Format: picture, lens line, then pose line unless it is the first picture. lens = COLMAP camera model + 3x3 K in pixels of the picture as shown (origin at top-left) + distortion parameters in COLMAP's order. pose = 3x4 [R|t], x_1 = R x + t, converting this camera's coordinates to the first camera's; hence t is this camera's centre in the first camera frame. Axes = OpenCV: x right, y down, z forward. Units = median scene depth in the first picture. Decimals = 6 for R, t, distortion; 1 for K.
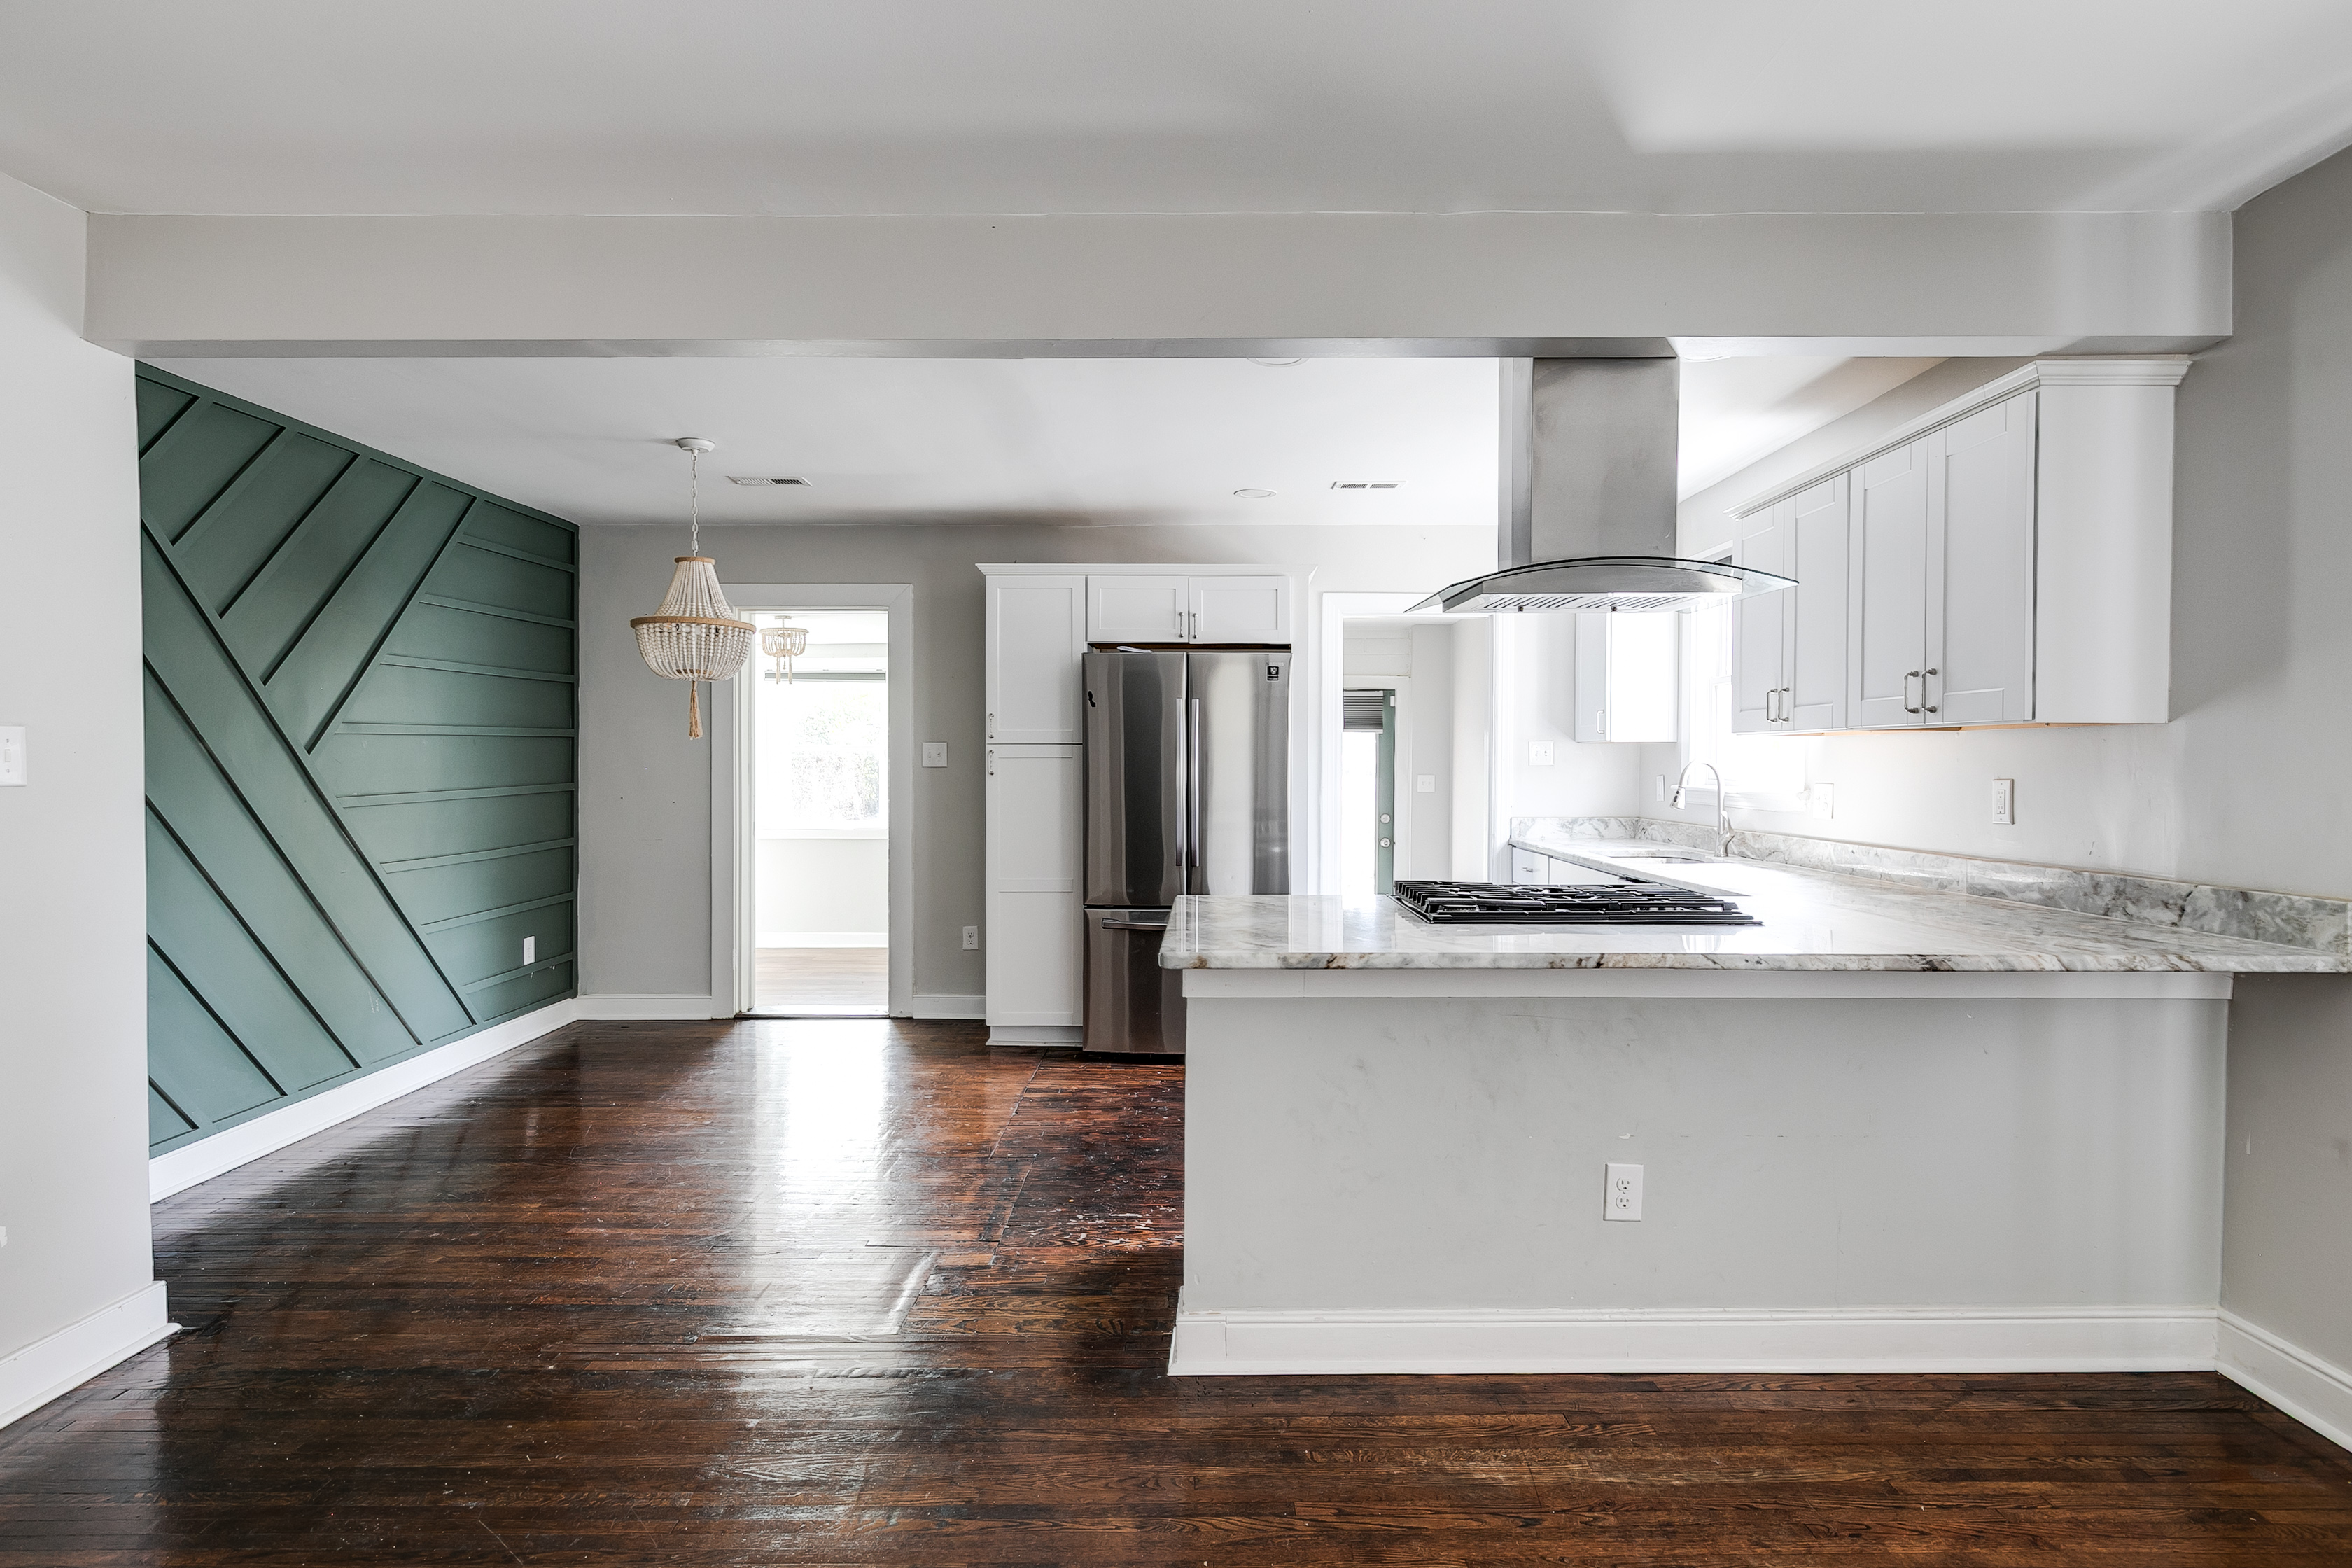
lens RADIAL K [[1197.5, 0, 1221.4], [0, 1197.5, 774.7], [0, 0, 1]] dist [-0.002600, -0.000224]
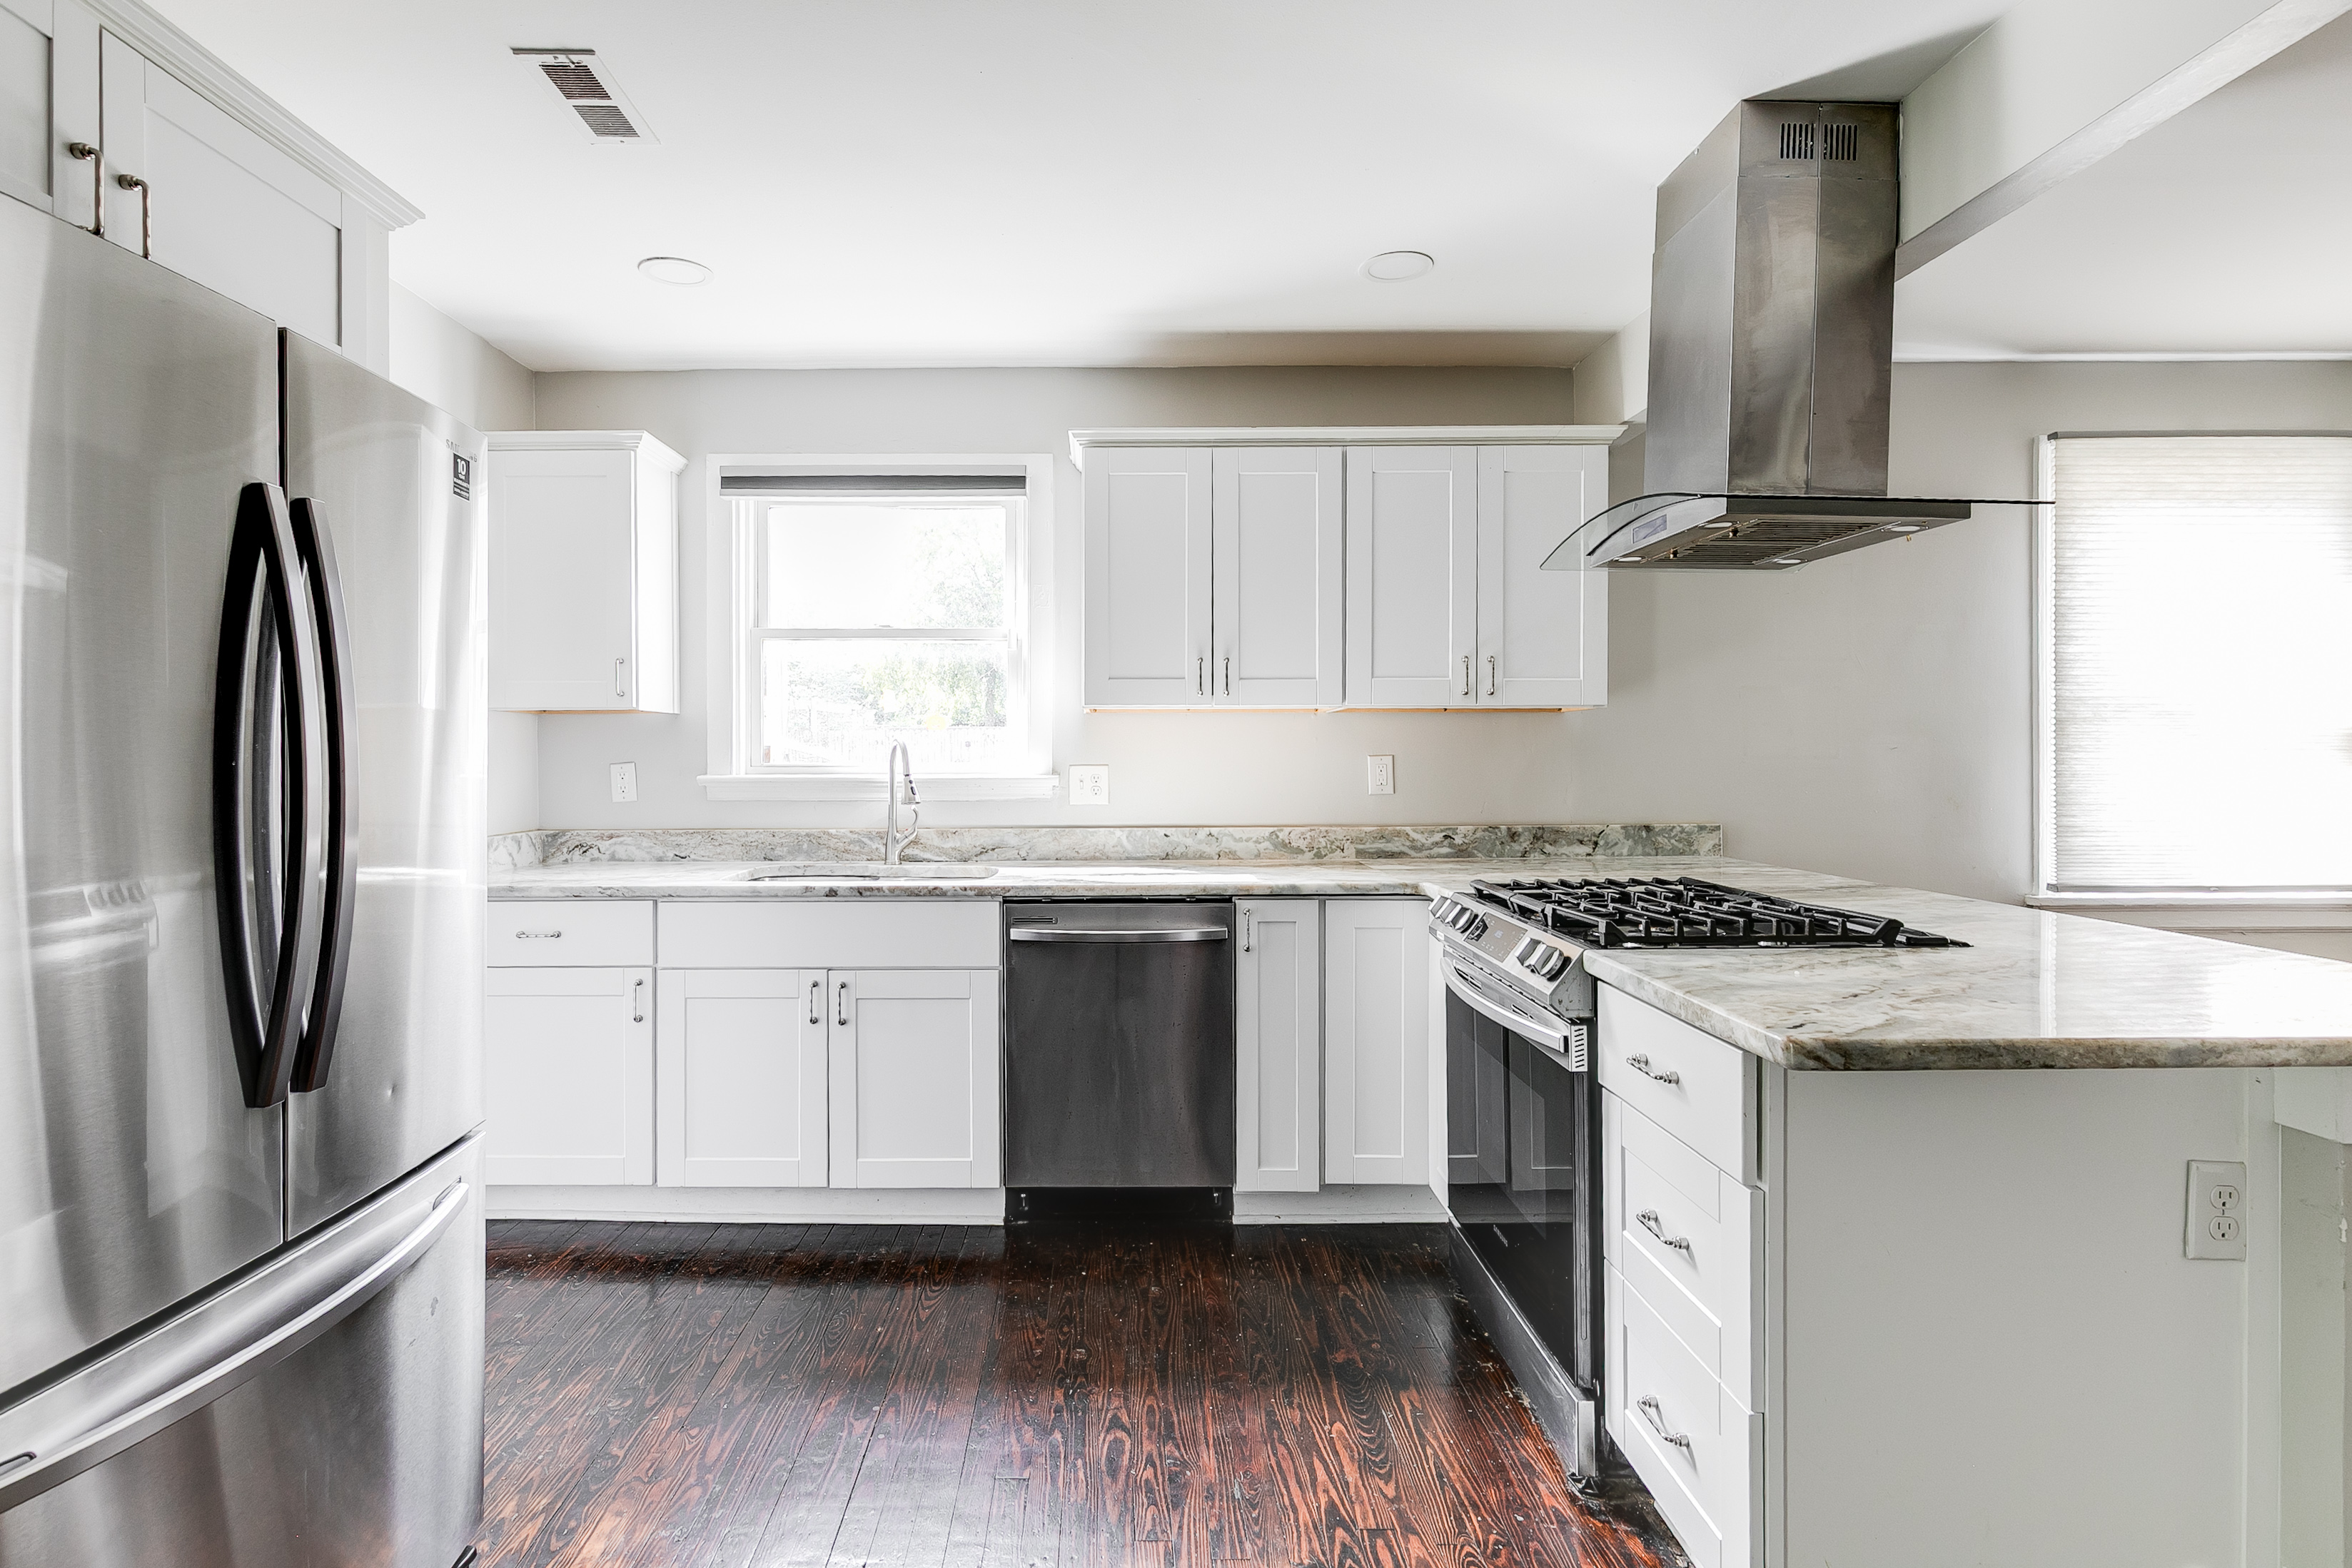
lens RADIAL K [[1126.4, 0, 1100.3], [0, 1126.4, 764.9], [0, 0, 1]] dist [0.019766, -0.000779]
pose [[0.024777, -0.011600, 0.999626, -0.418066], [0.013275, 0.999848, 0.011273, -0.002906], [-0.999605, 0.012991, 0.024927, 1.166936]]
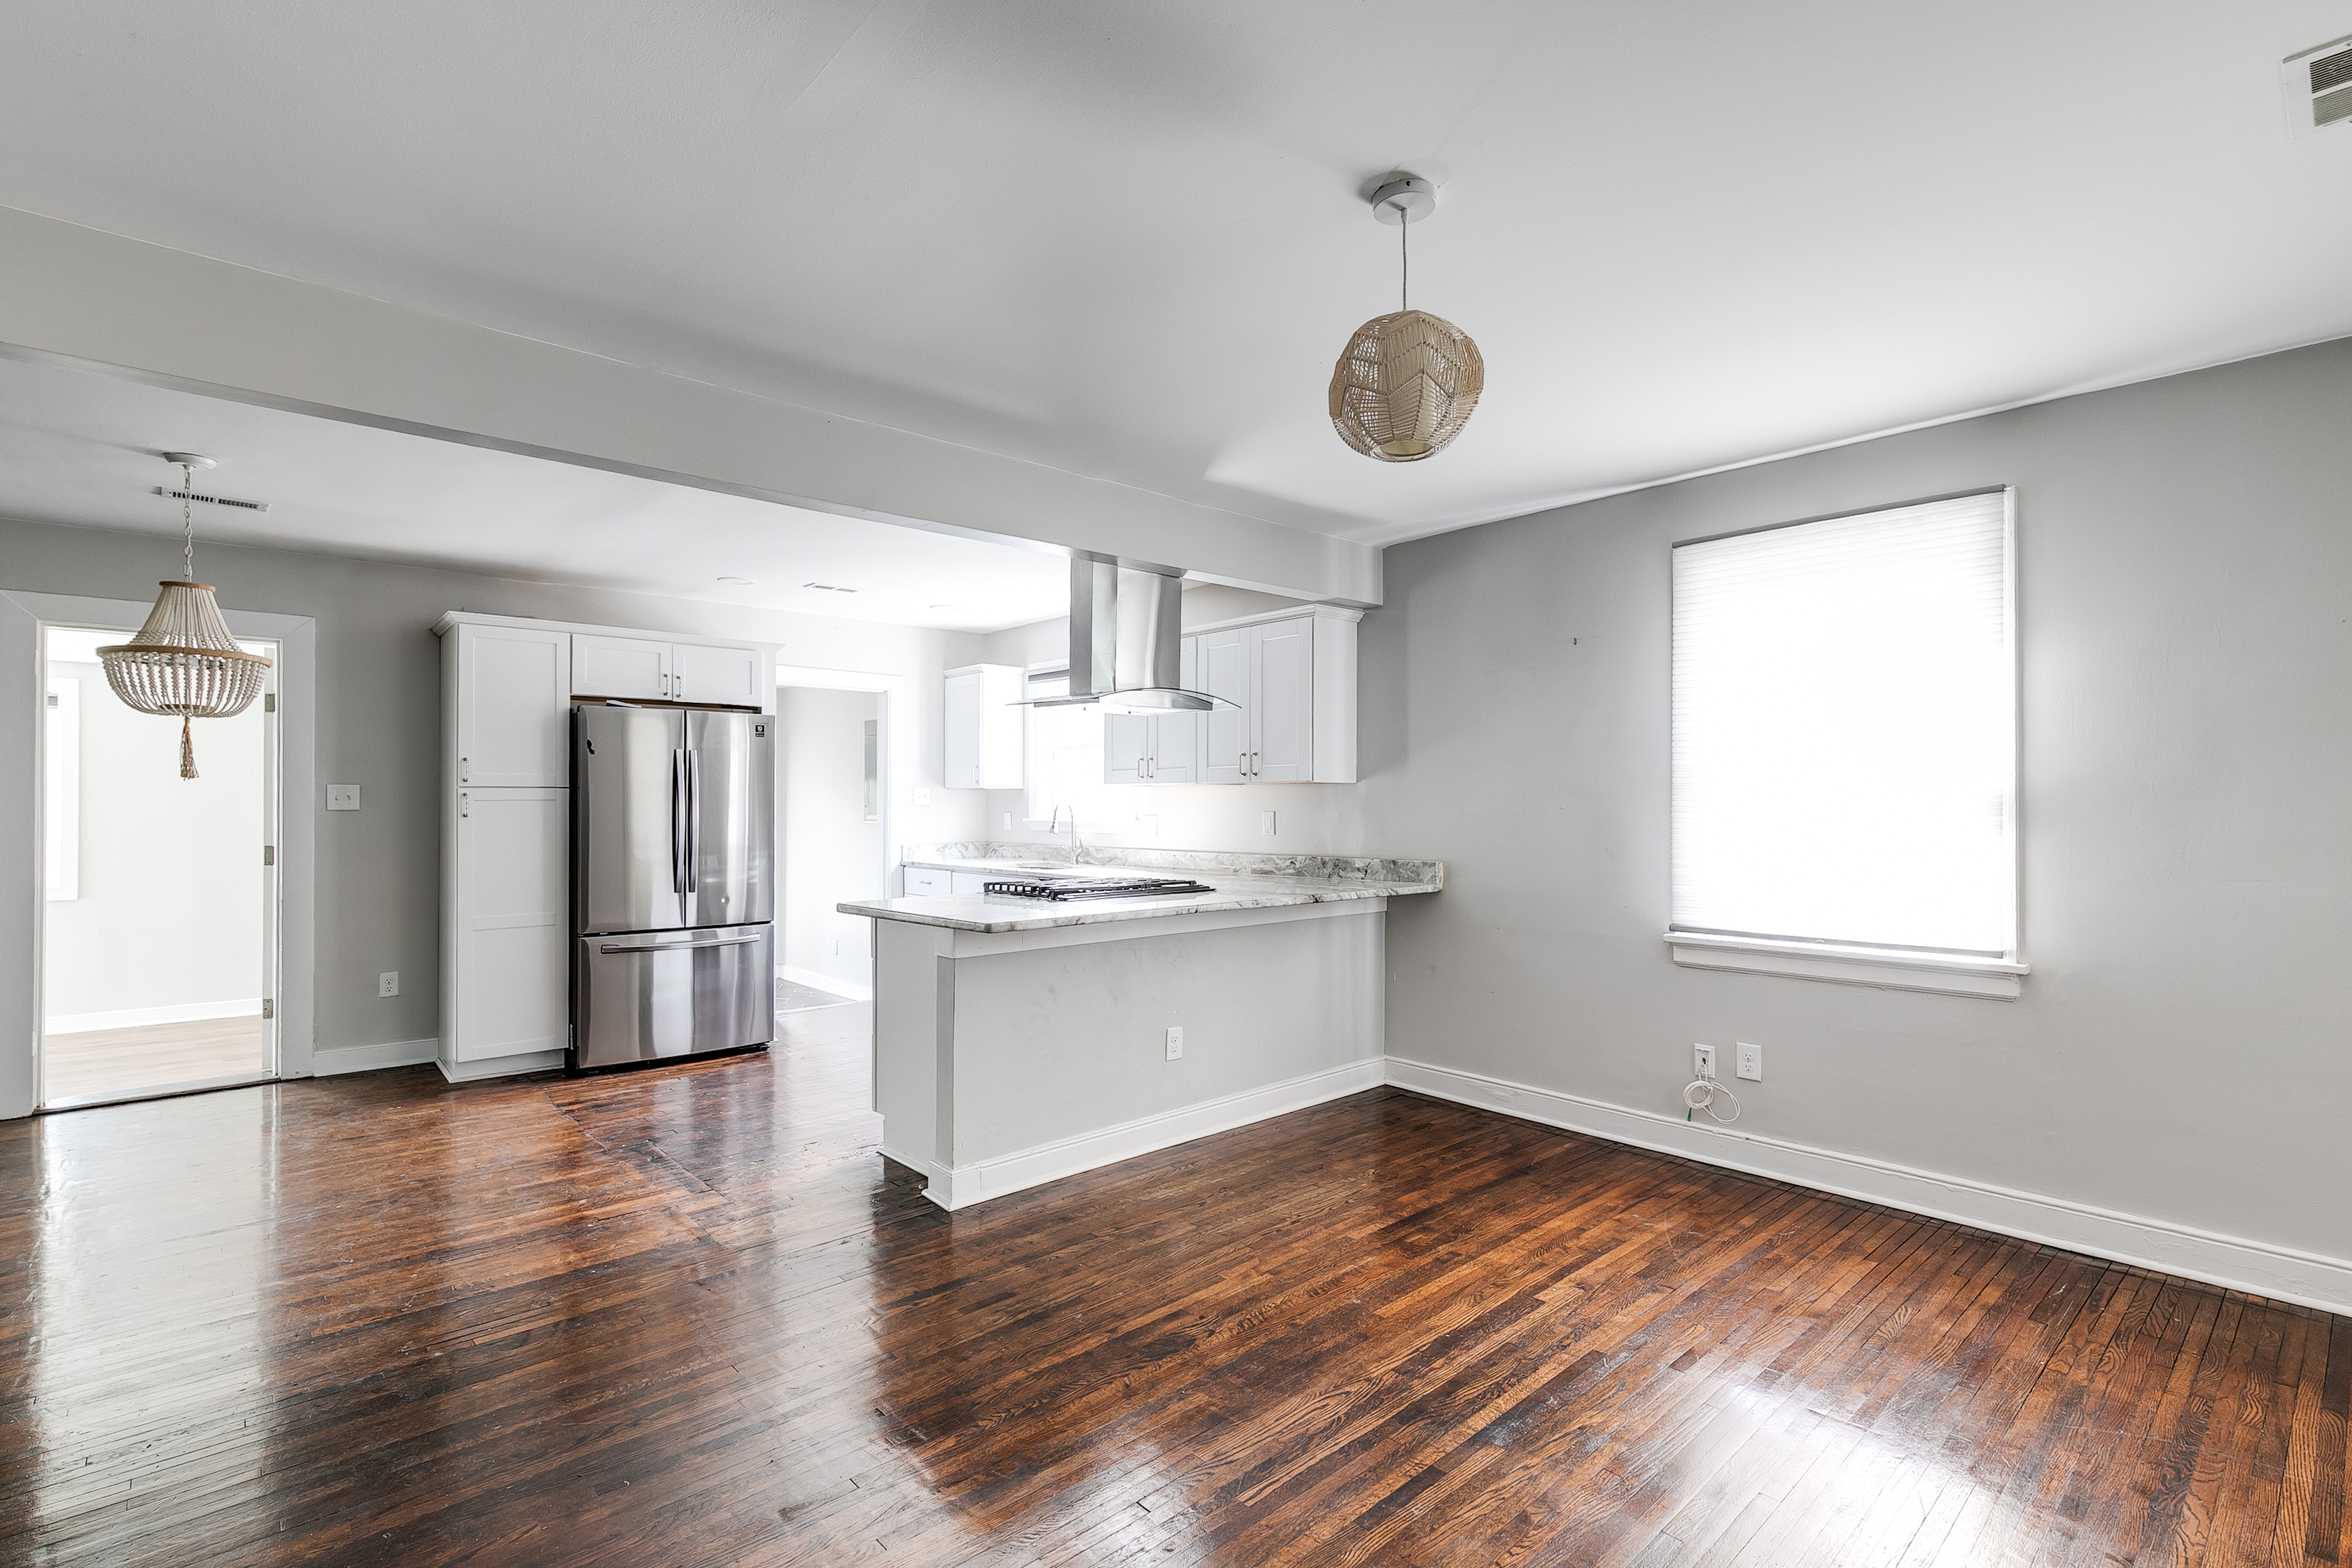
lens RADIAL K [[1058.2, 0, 1193.4], [0, 1058.2, 796.1], [0, 0, 1]] dist [0.003755, -0.000141]
pose [[0.745330, 0.000913, 0.666695, -0.504505], [0.010386, 0.999862, -0.012980, 0.000627], [-0.666615, 0.016598, 0.745217, -0.145465]]
